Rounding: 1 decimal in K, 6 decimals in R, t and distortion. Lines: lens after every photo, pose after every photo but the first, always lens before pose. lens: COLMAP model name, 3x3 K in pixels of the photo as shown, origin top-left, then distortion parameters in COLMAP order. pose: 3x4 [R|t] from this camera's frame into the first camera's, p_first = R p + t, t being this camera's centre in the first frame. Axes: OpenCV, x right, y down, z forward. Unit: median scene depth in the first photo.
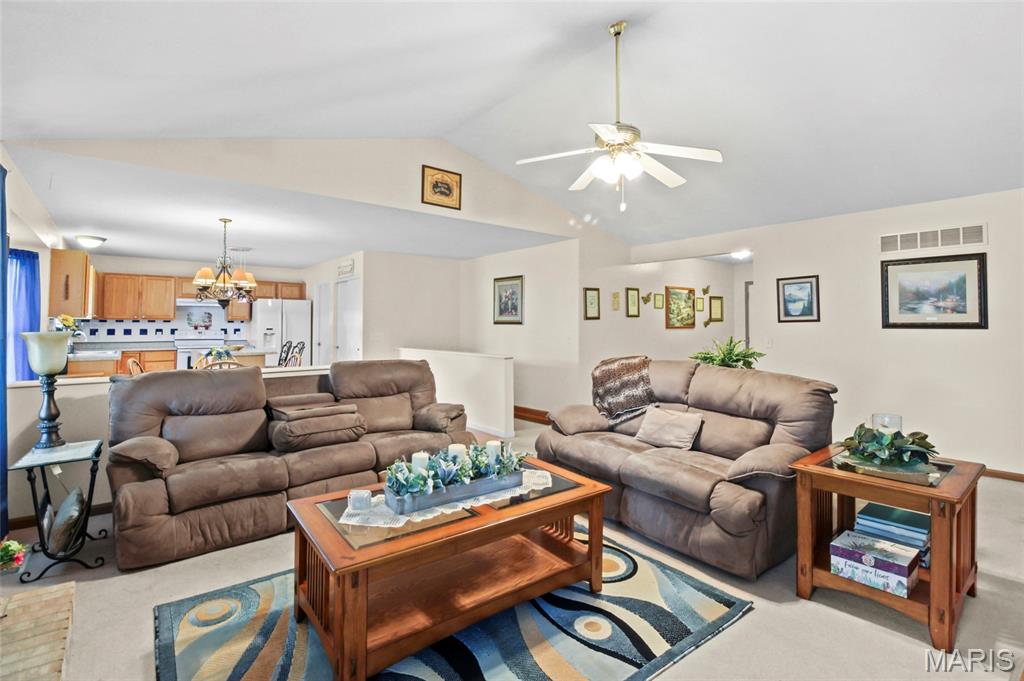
lens RADIAL K [[492.9, 0, 514.4], [0, 492.9, 312.1], [0, 0, 1]] dist [0.041829, -0.000601]
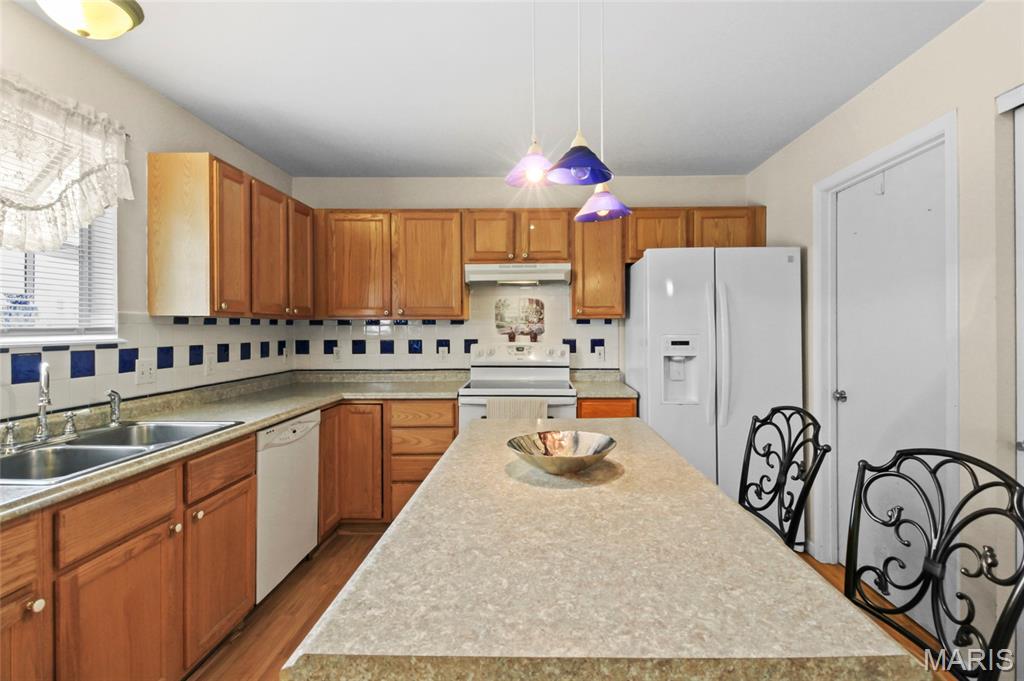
lens RADIAL K [[479.4, 0, 521.8], [0, 479.4, 330.6], [0, 0, 1]] dist [-0.000635, -0.000905]
pose [[0.766844, -0.005191, -0.641812, -0.602009], [0.026450, 0.999373, 0.023520, 0.027041], [0.641288, -0.035012, 0.766501, 1.129072]]
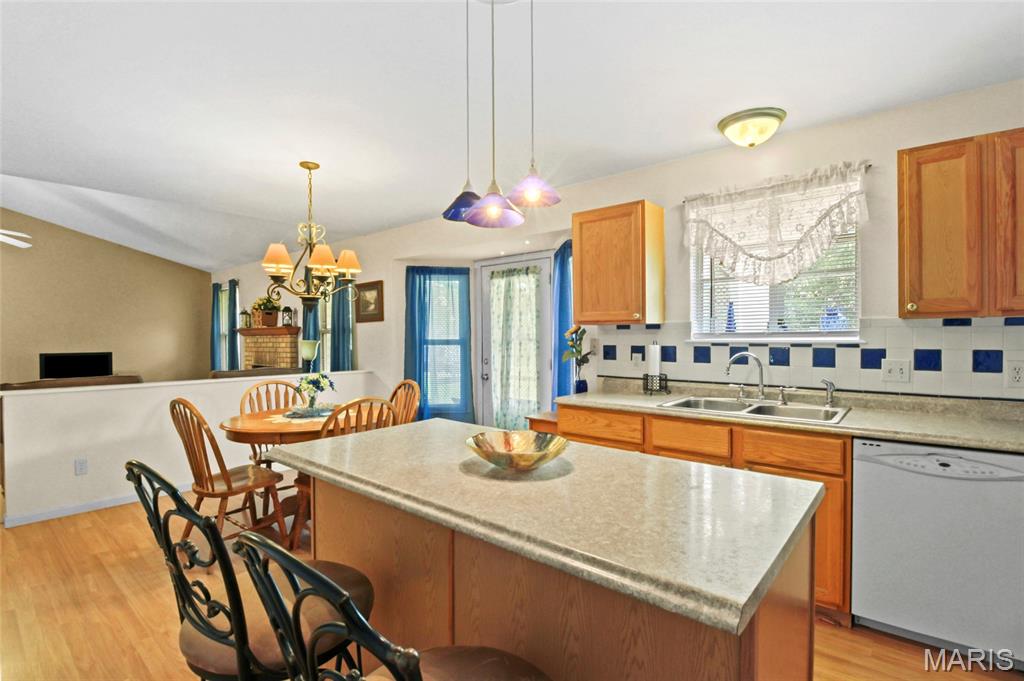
lens RADIAL K [[467.6, 0, 512.6], [0, 467.6, 329.2], [0, 0, 1]] dist [-0.003796, -0.000727]
pose [[-0.975967, 0.001886, -0.217911, -0.669874], [0.010399, 0.999226, -0.037926, 0.037034], [0.217671, -0.039280, -0.975231, 1.569569]]
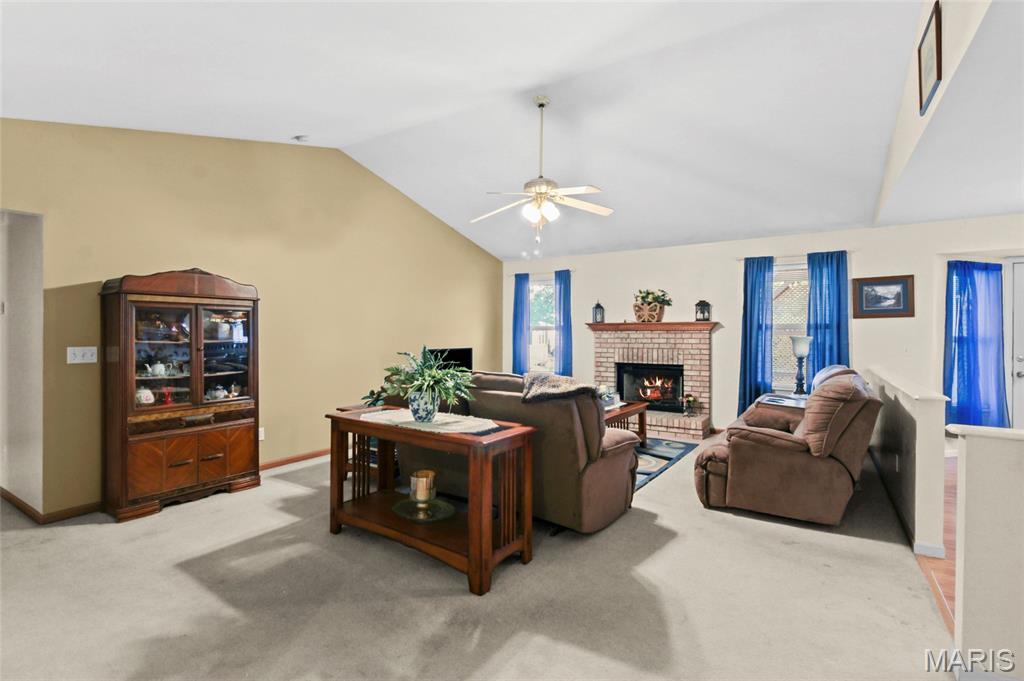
lens RADIAL K [[457.9, 0, 514.4], [0, 457.9, 332.8], [0, 0, 1]] dist [0.000998, 0.009429]
pose [[-0.941705, -0.006299, -0.336382, 0.385624], [0.002649, 0.999655, -0.026135, 0.033492], [0.336430, -0.025503, -0.941363, 1.181476]]
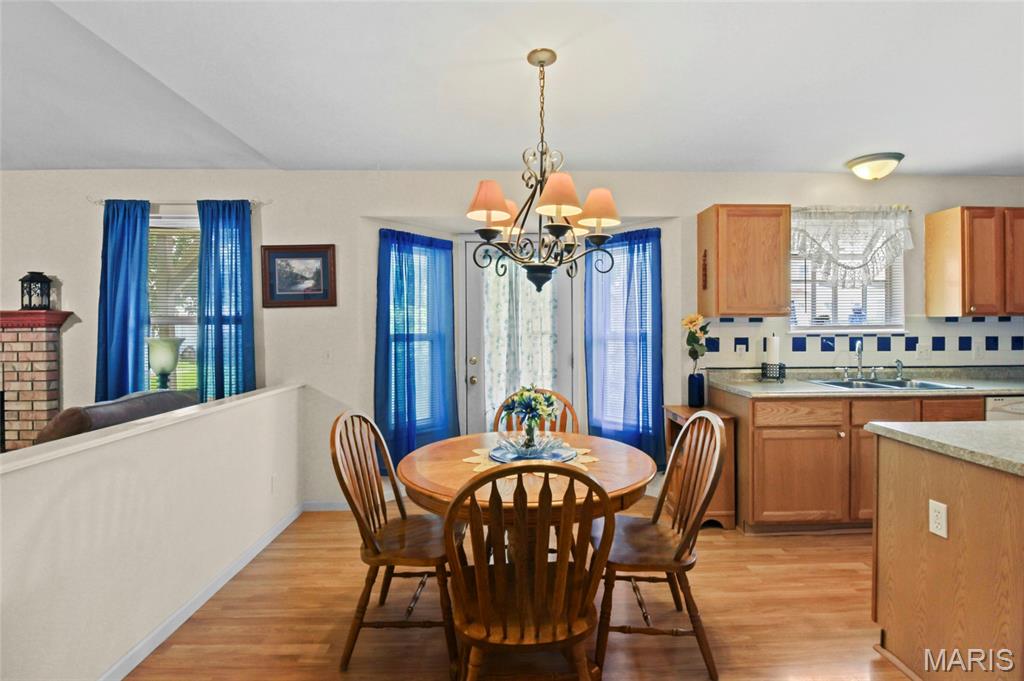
lens RADIAL K [[480.4, 0, 529.3], [0, 480.4, 323.2], [0, 0, 1]] dist [-0.013588, -0.001741]
pose [[-0.593185, -0.004334, -0.805054, -0.269576], [0.024778, 0.999413, -0.023637, 0.026084], [0.804684, -0.033969, -0.592730, 1.186673]]
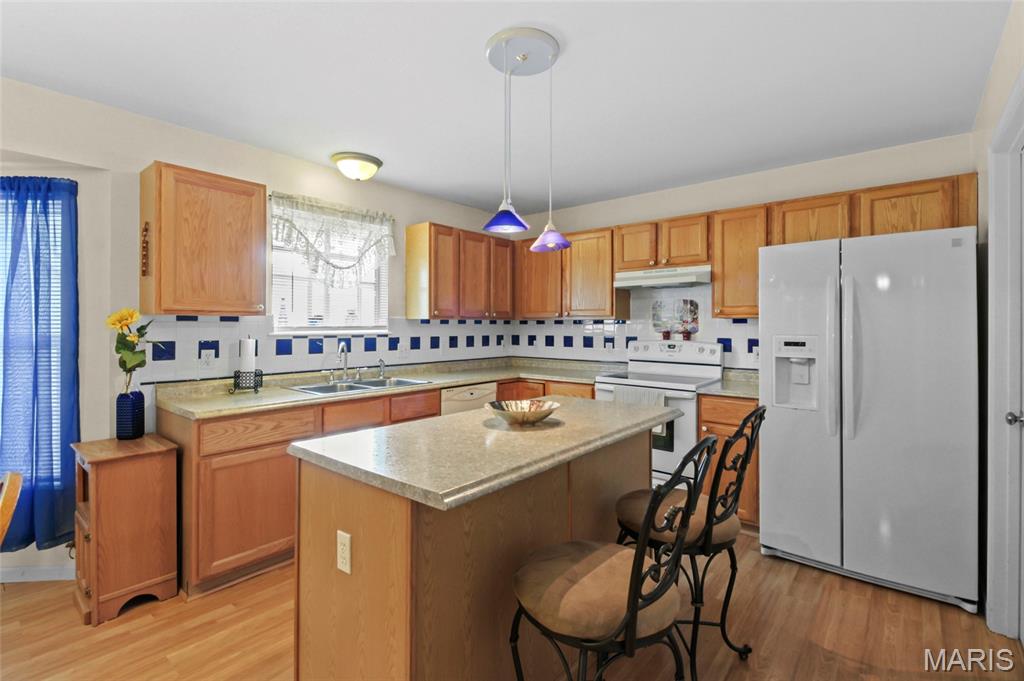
lens RADIAL K [[461.0, 0, 507.0], [0, 461.0, 327.9], [0, 0, 1]] dist [0.012156, -0.000420]
pose [[0.190232, -0.000772, -0.981739, -0.402940], [0.027747, 0.999604, 0.004590, 0.029866], [0.981347, -0.028114, 0.190178, 1.254339]]
